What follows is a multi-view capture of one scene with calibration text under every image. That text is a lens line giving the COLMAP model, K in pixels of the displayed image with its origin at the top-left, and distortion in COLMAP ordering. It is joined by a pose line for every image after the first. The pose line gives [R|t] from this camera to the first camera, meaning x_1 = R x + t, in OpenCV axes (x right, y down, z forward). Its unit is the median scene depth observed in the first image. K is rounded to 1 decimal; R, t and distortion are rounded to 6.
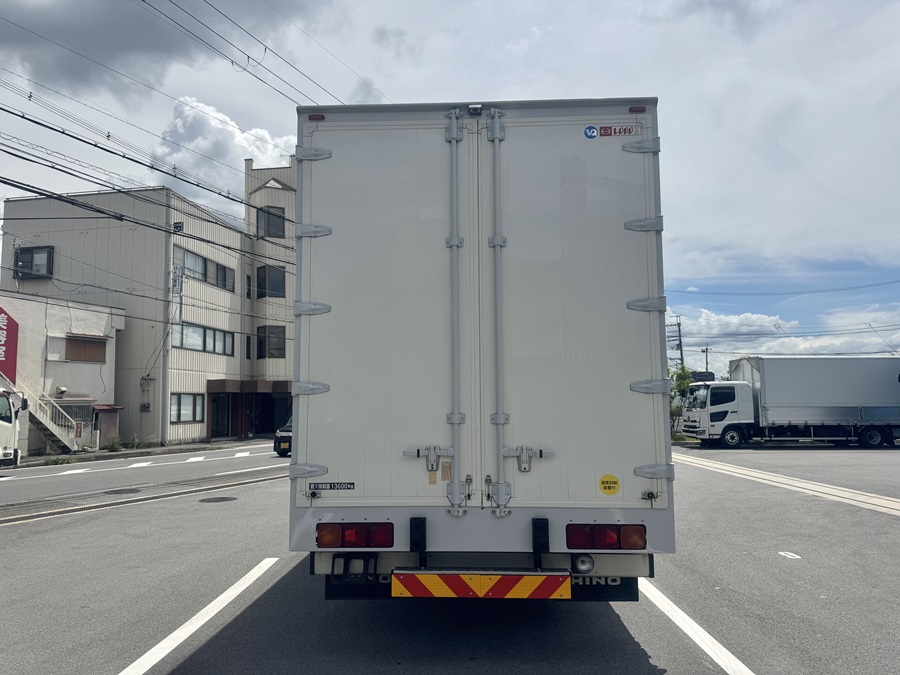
lens RADIAL K [[624.6, 0, 450.0], [0, 624.6, 337.5], [0, 0, 1]] dist [0.089511, -0.082932]
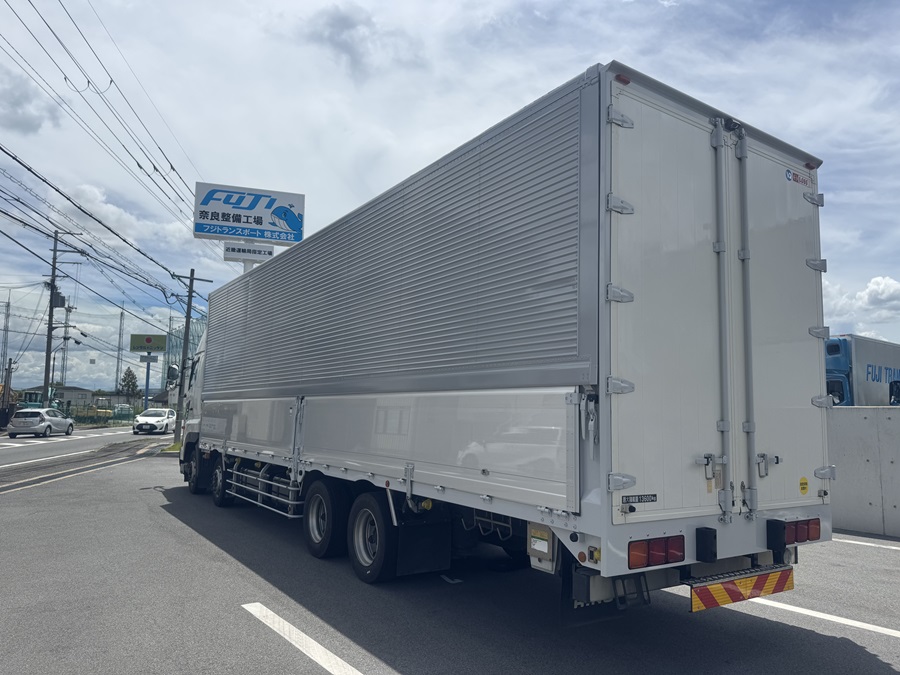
lens RADIAL K [[635.6, 0, 451.0], [0, 635.6, 341.4], [0, 0, 1]] dist [0.008898, -0.001367]
pose [[0.805532, 0.098259, 0.584349, -0.172199], [-0.094055, 0.994856, -0.037630, 0.013783], [-0.585040, -0.024649, 0.810630, 0.080042]]
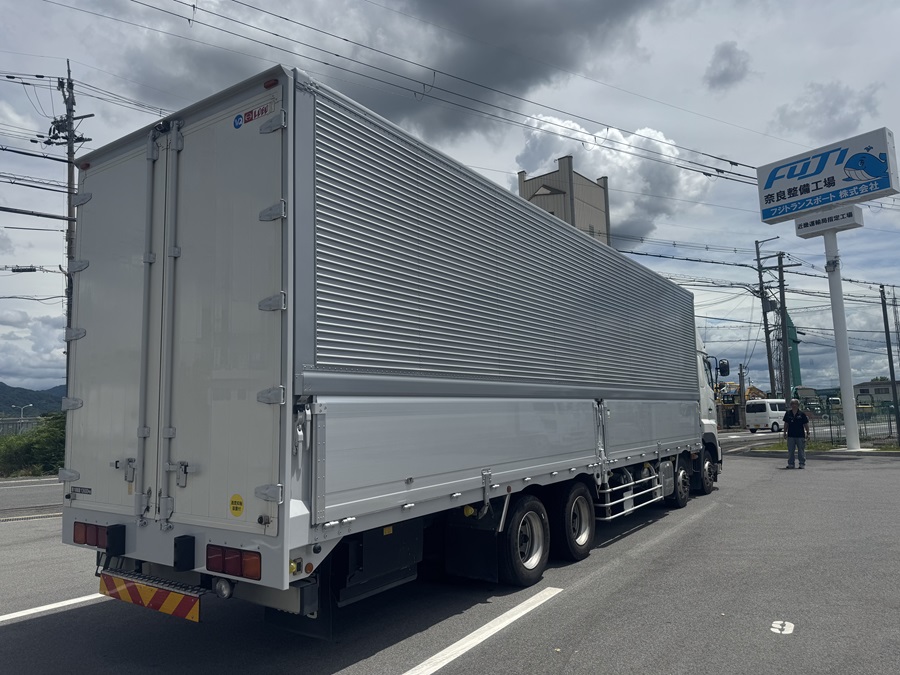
lens RADIAL K [[635.6, 0, 451.0], [0, 635.6, 341.4], [0, 0, 1]] dist [0.008898, -0.001367]
pose [[0.846924, -0.066822, -0.527498, 0.182140], [0.069524, 0.997471, -0.014734, 0.005838], [0.527148, -0.024195, 0.849429, 0.069881]]
